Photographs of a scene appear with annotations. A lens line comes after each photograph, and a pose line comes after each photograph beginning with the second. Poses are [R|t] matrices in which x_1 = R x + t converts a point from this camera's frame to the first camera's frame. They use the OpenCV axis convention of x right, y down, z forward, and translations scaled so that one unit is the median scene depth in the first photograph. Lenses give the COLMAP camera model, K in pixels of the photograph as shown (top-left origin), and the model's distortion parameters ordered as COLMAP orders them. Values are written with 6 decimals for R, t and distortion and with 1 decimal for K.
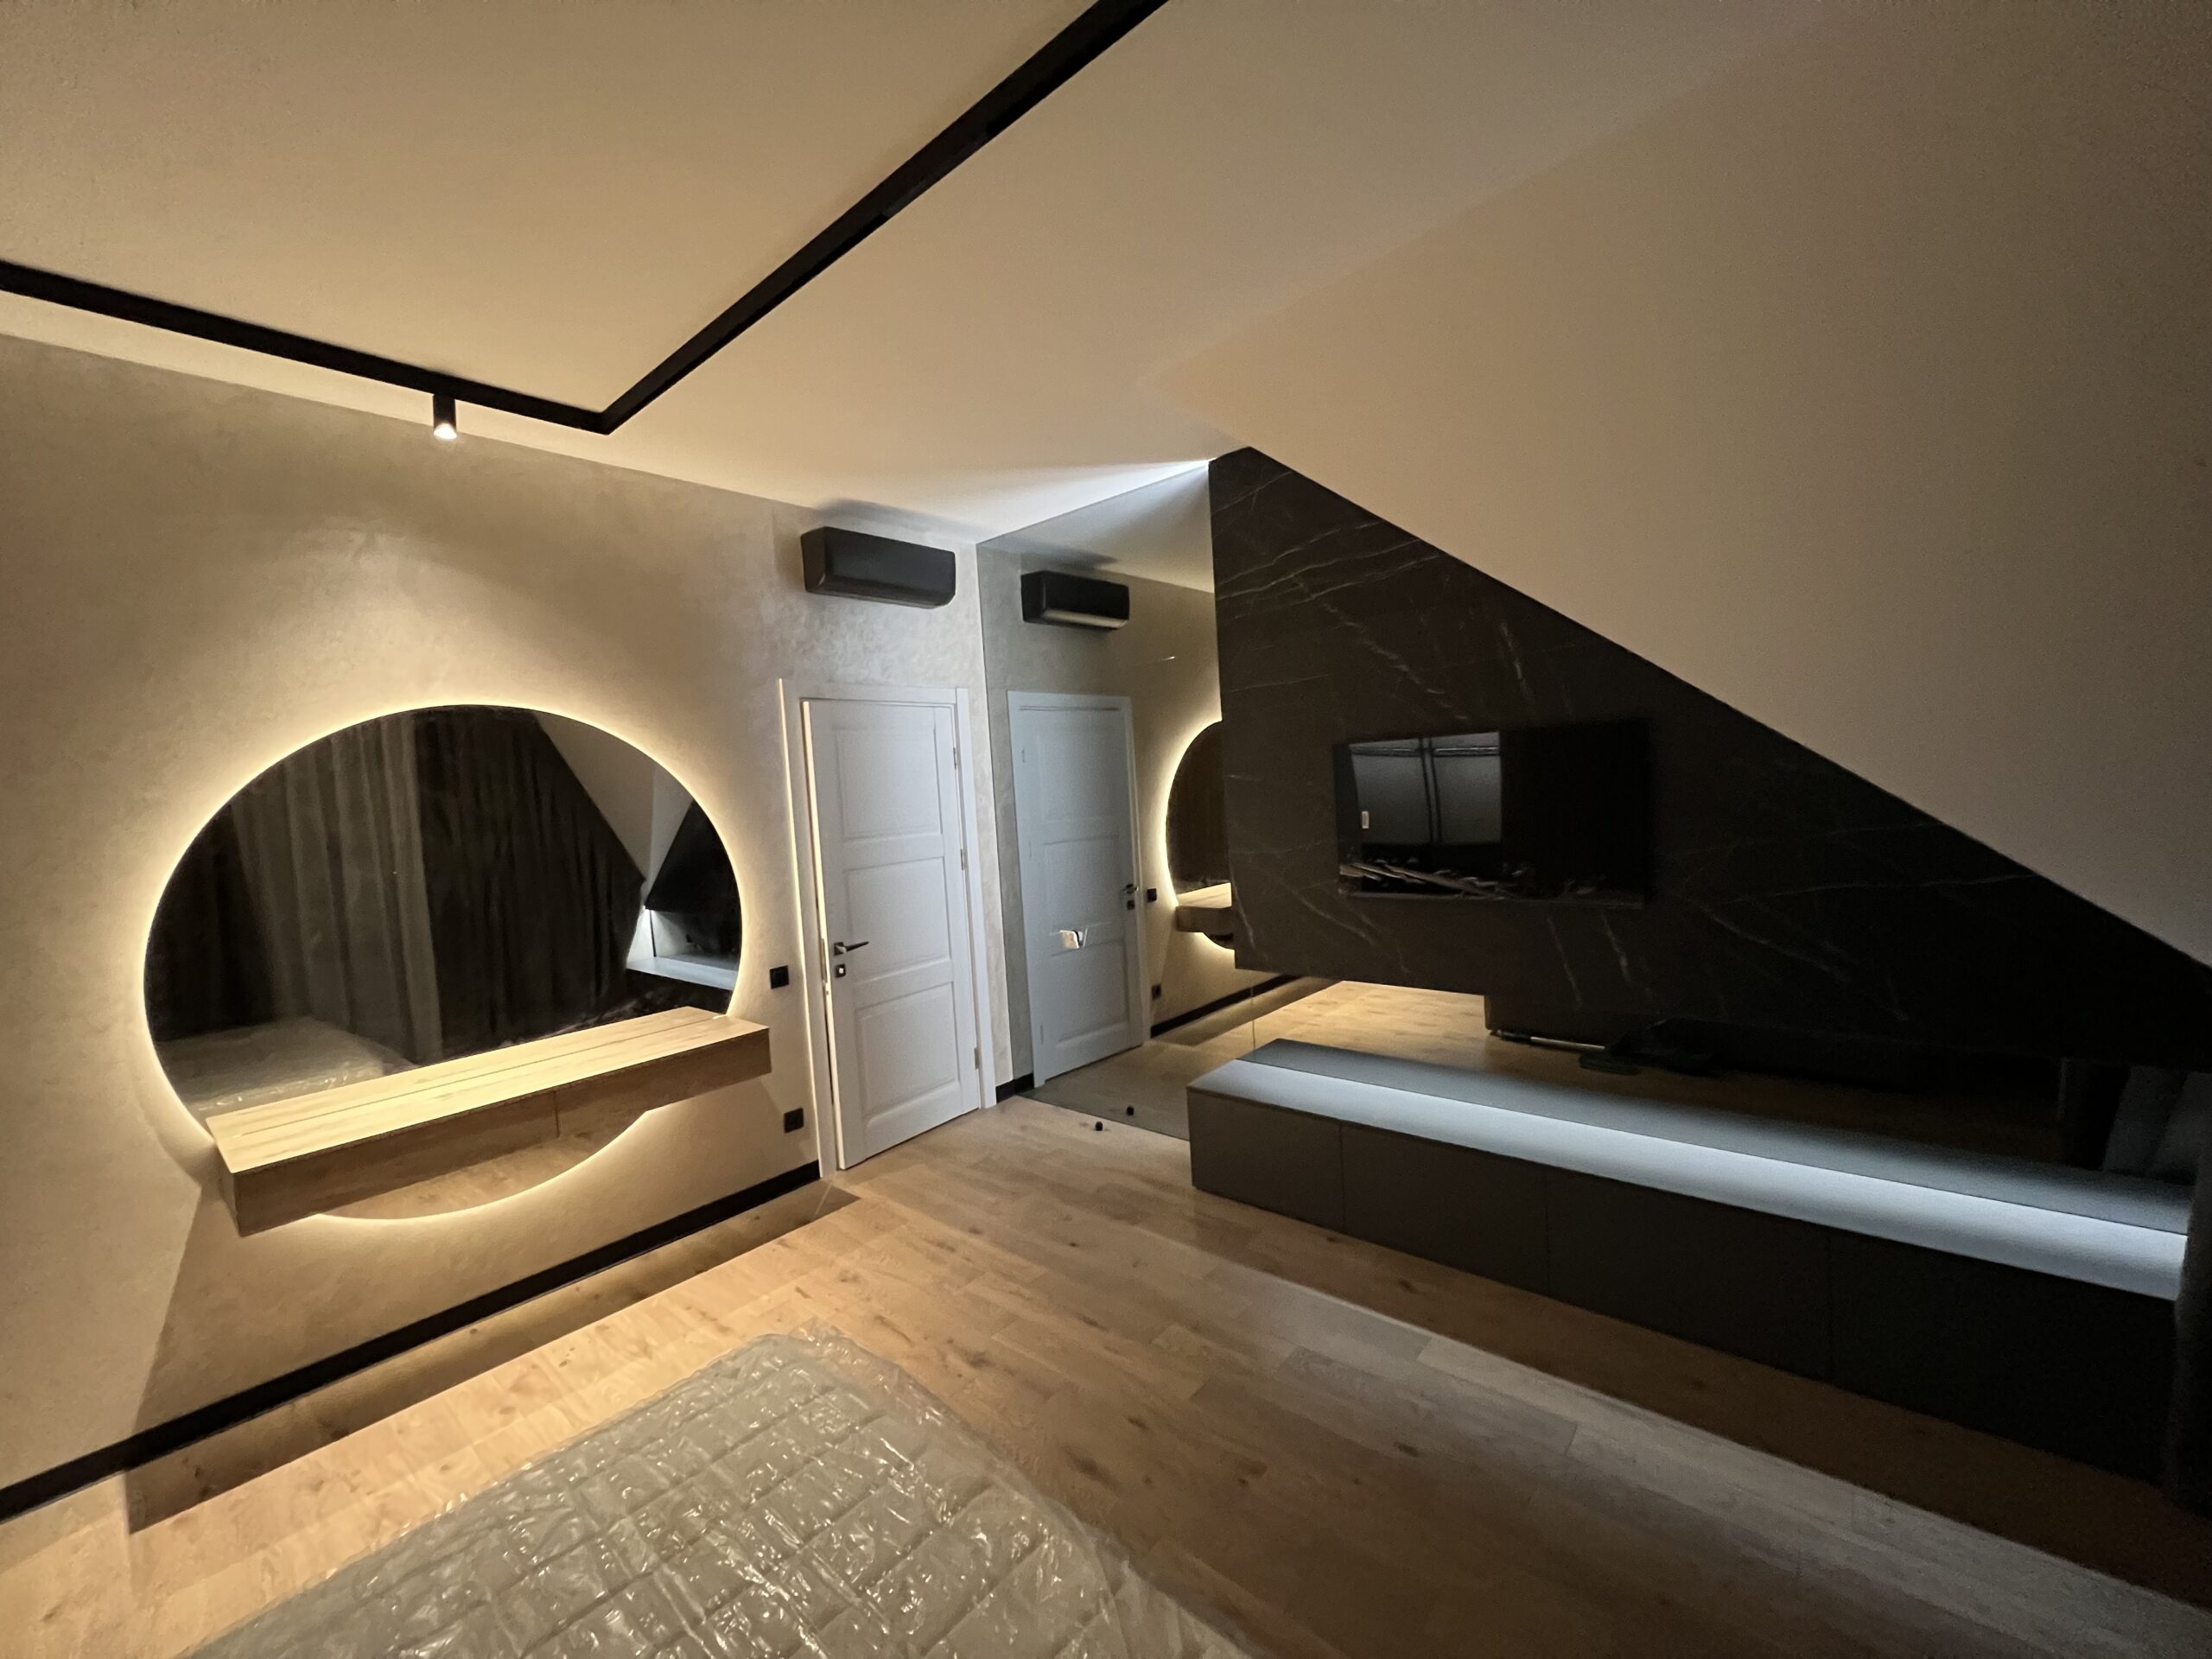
lens RADIAL K [[888.9, 0, 1112.1], [0, 888.9, 828.9], [0, 0, 1]] dist [-0.001377, 0.000263]
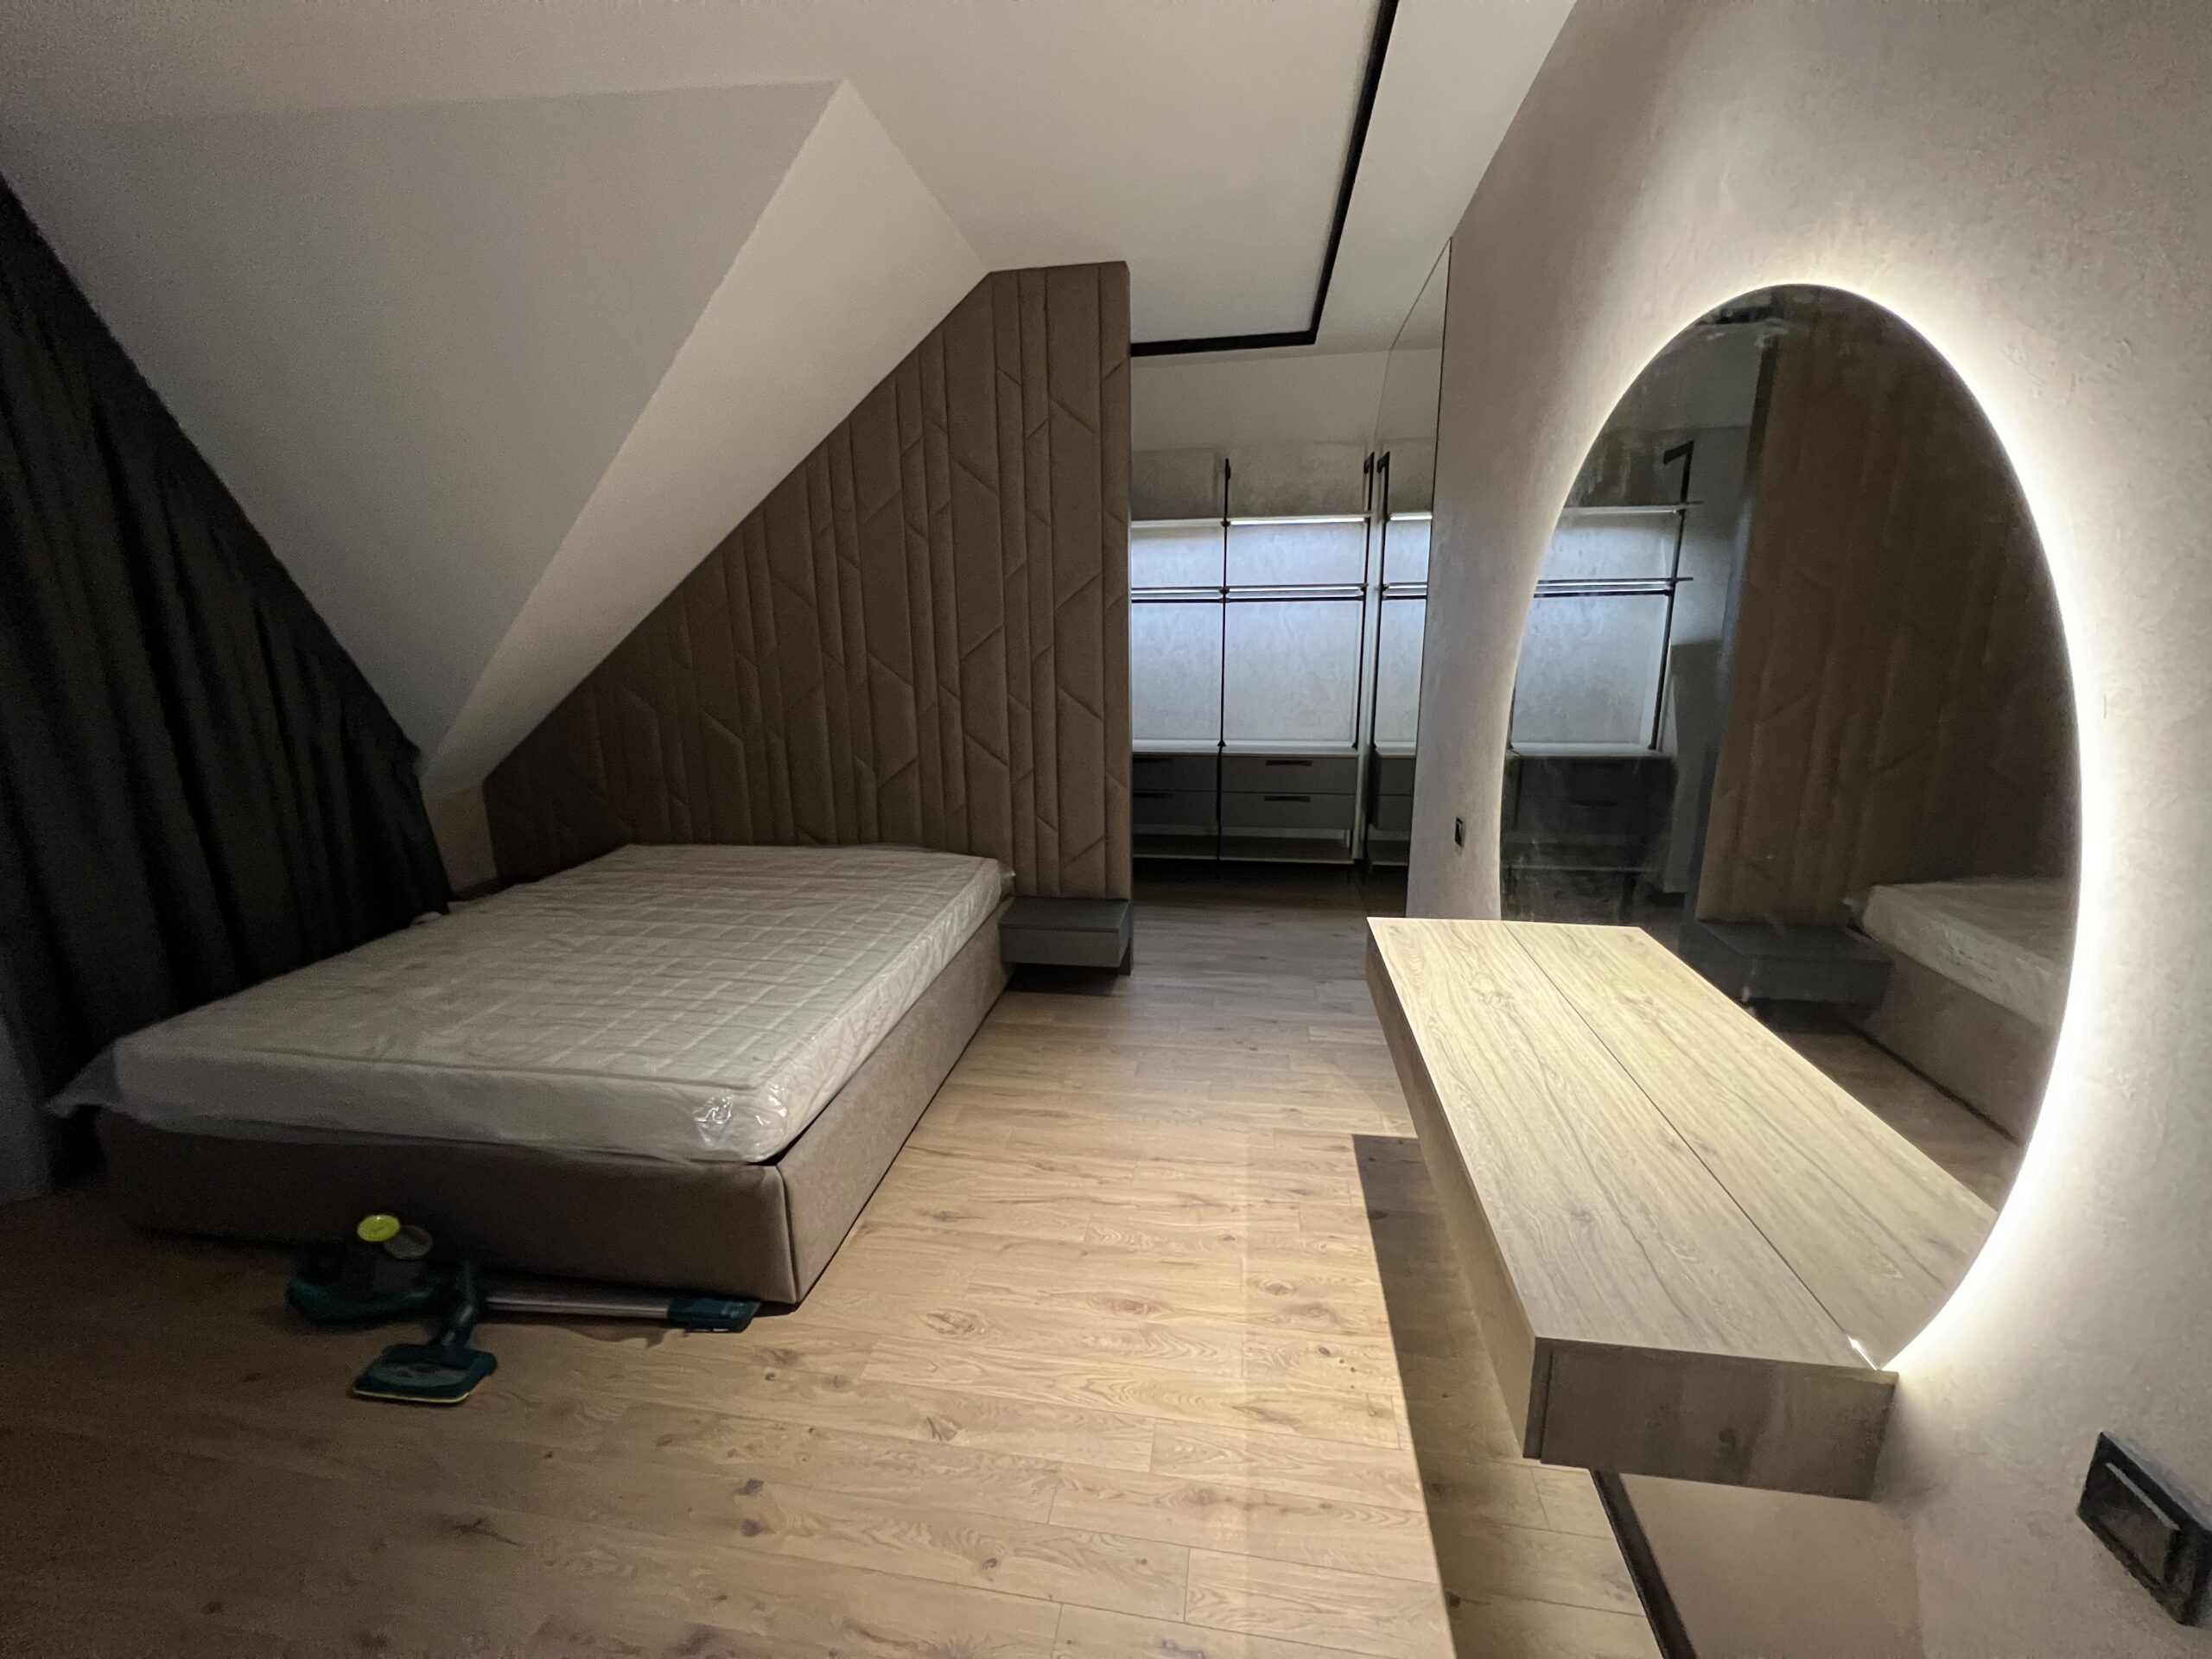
lens RADIAL K [[888.9, 0, 1111.1], [0, 888.9, 827.4], [0, 0, 1]] dist [-0.001377, 0.000263]
pose [[-0.842969, 0.193609, -0.501915, -0.153617], [0.037022, 0.951660, 0.304914, -0.036443], [0.536687, 0.238451, -0.809388, 1.182937]]
